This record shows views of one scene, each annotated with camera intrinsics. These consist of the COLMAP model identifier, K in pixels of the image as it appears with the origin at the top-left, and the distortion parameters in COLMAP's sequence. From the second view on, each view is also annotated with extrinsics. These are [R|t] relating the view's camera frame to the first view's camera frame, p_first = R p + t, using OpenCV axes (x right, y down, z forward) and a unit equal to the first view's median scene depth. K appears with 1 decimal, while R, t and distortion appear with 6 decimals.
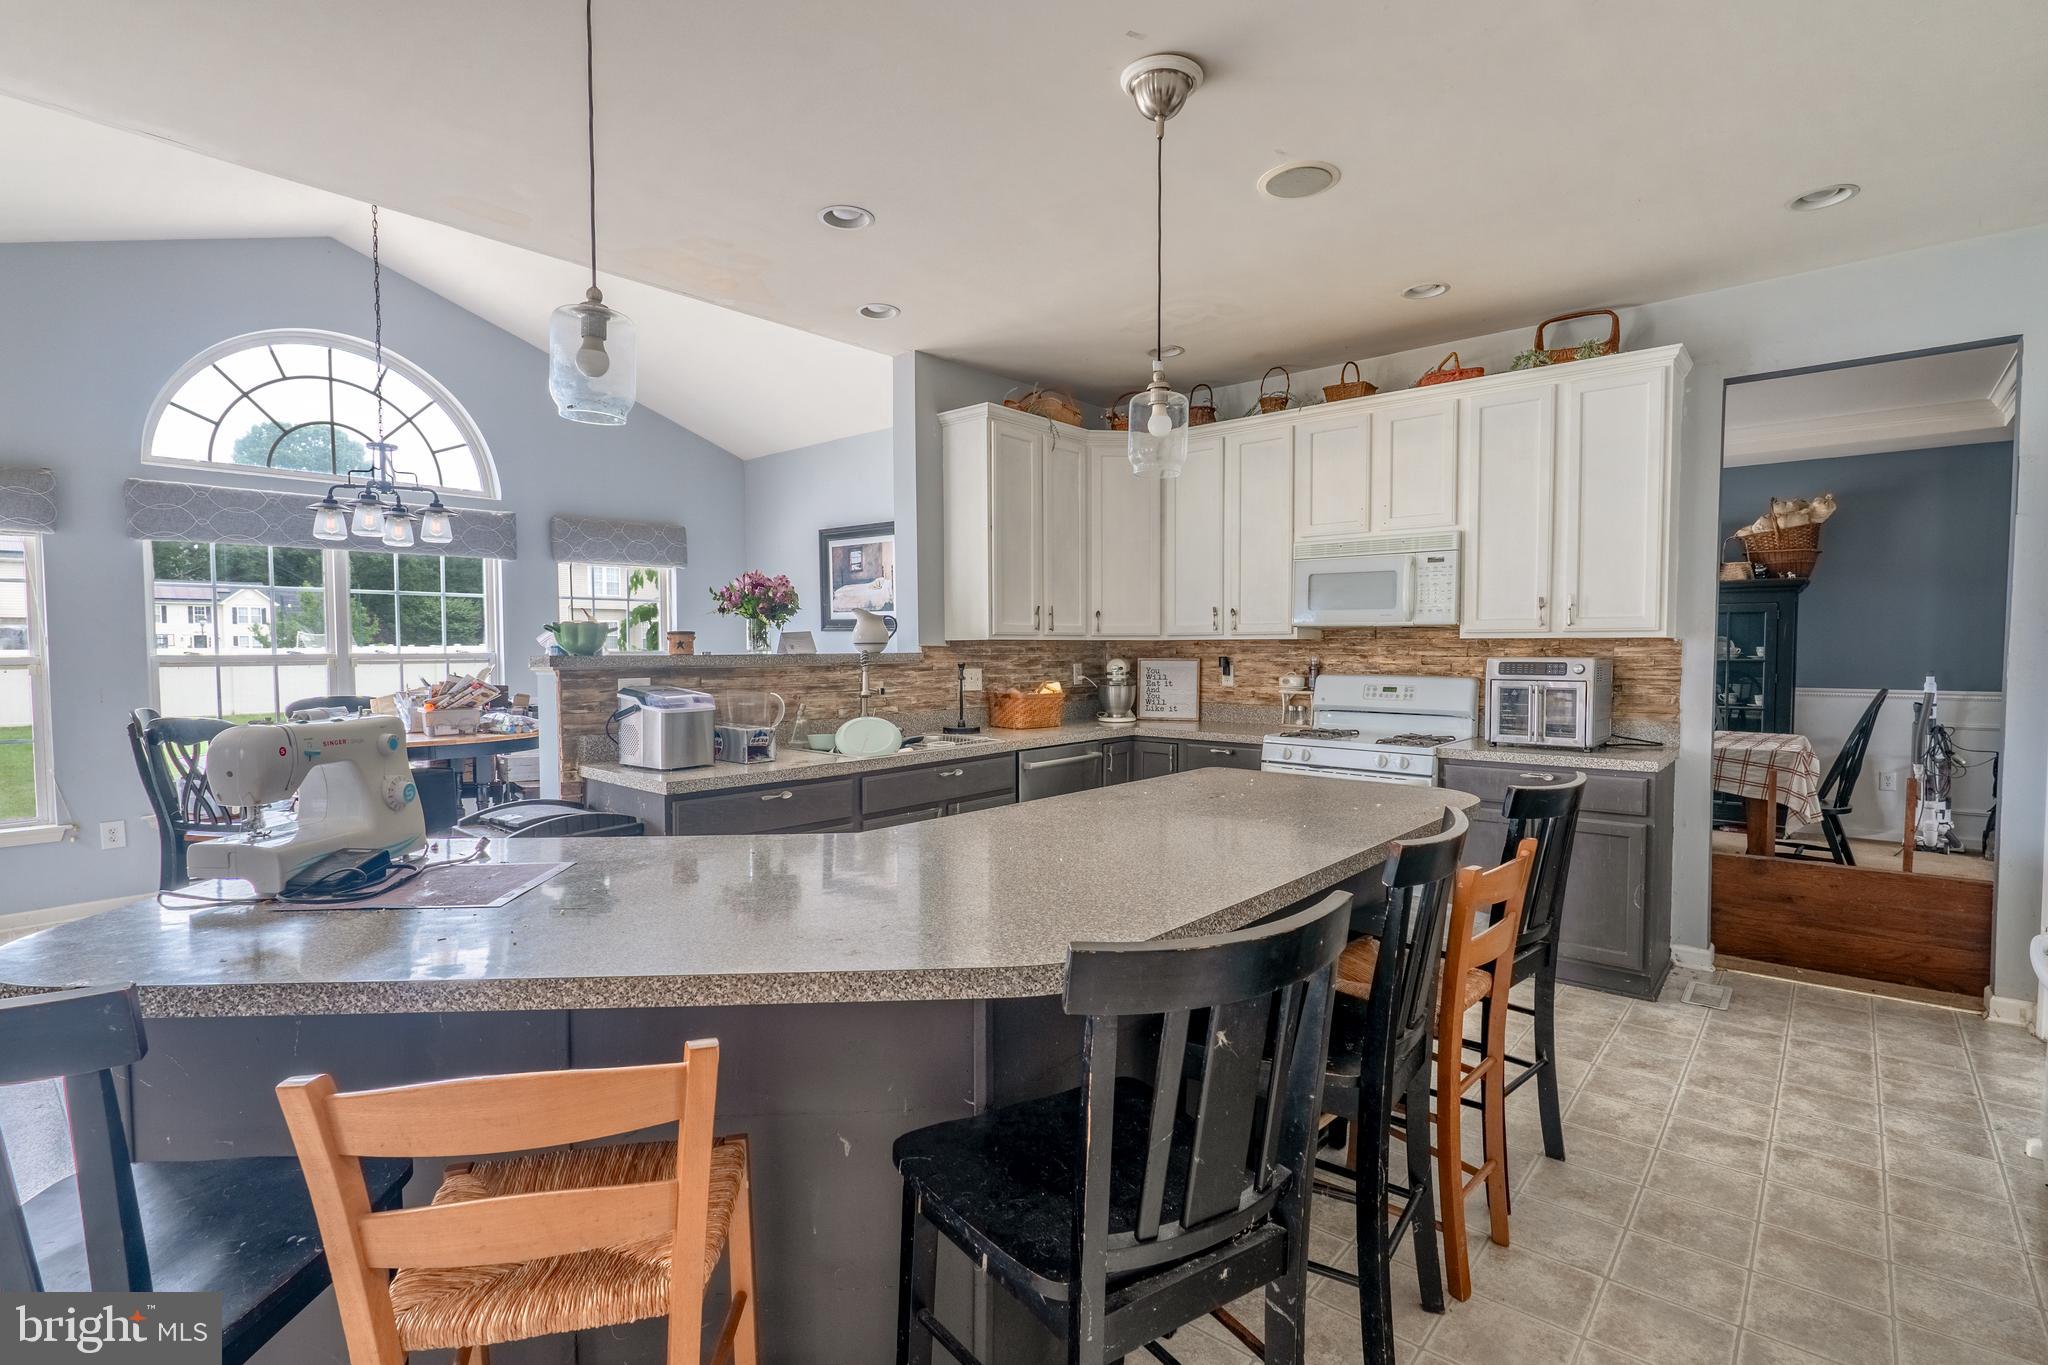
lens RADIAL K [[954.7, 0, 1030.3], [0, 954.7, 683.0], [0, 0, 1]] dist [-0.006167, -0.000220]
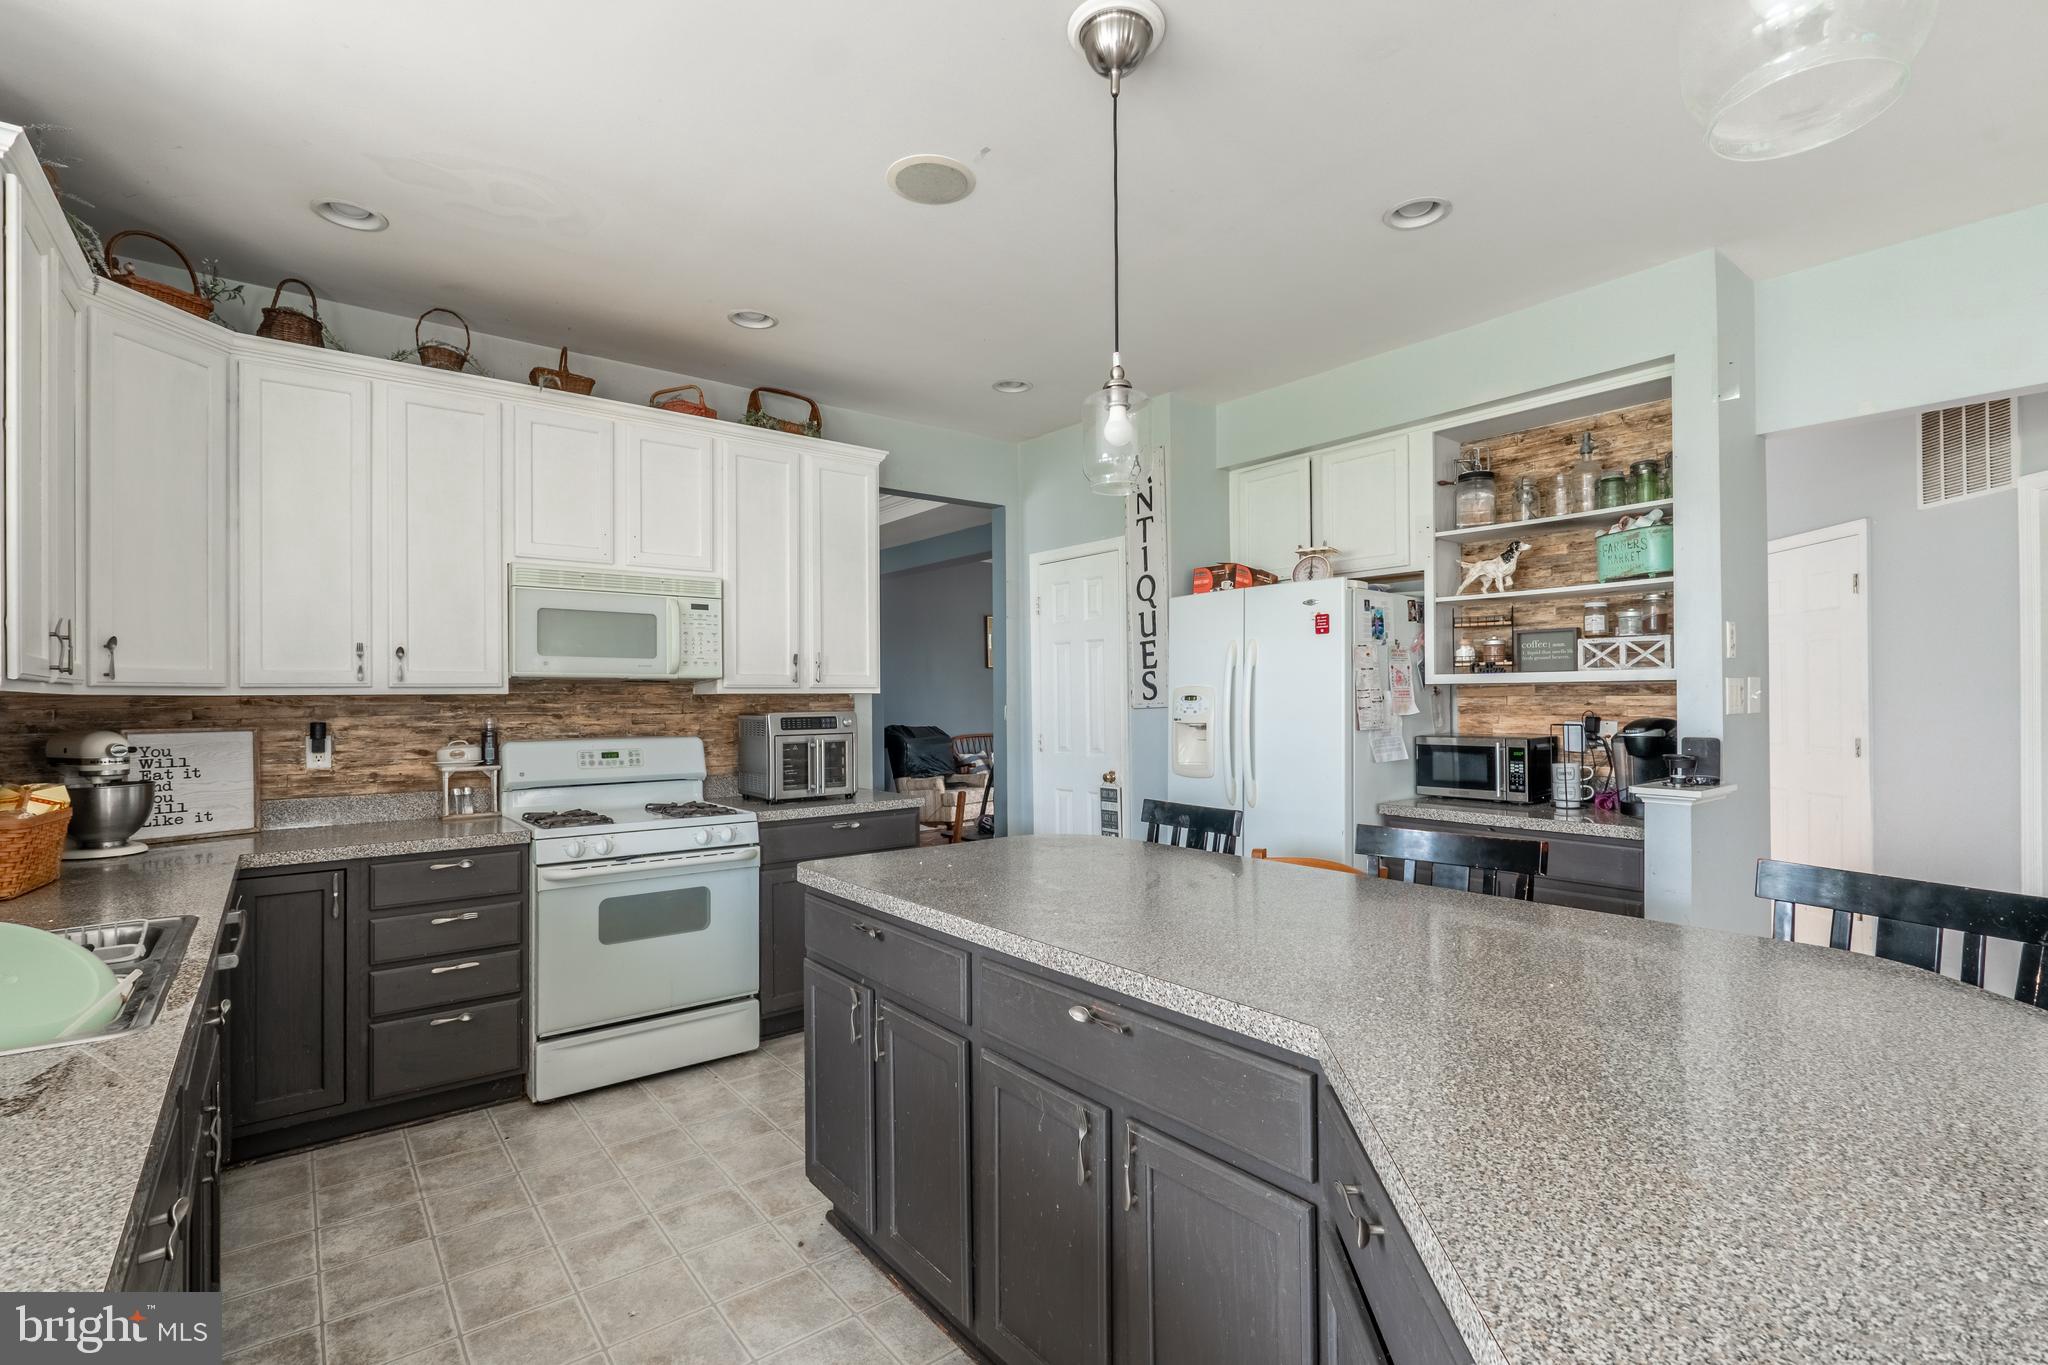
lens RADIAL K [[954.7, 0, 1028.3], [0, 954.7, 688.7], [0, 0, 1]] dist [-0.006167, -0.000220]
pose [[0.169493, 0.009248, 0.985488, -0.375241], [0.045716, 0.998806, -0.017236, -0.019819], [-0.984470, 0.047974, 0.168868, 0.493814]]
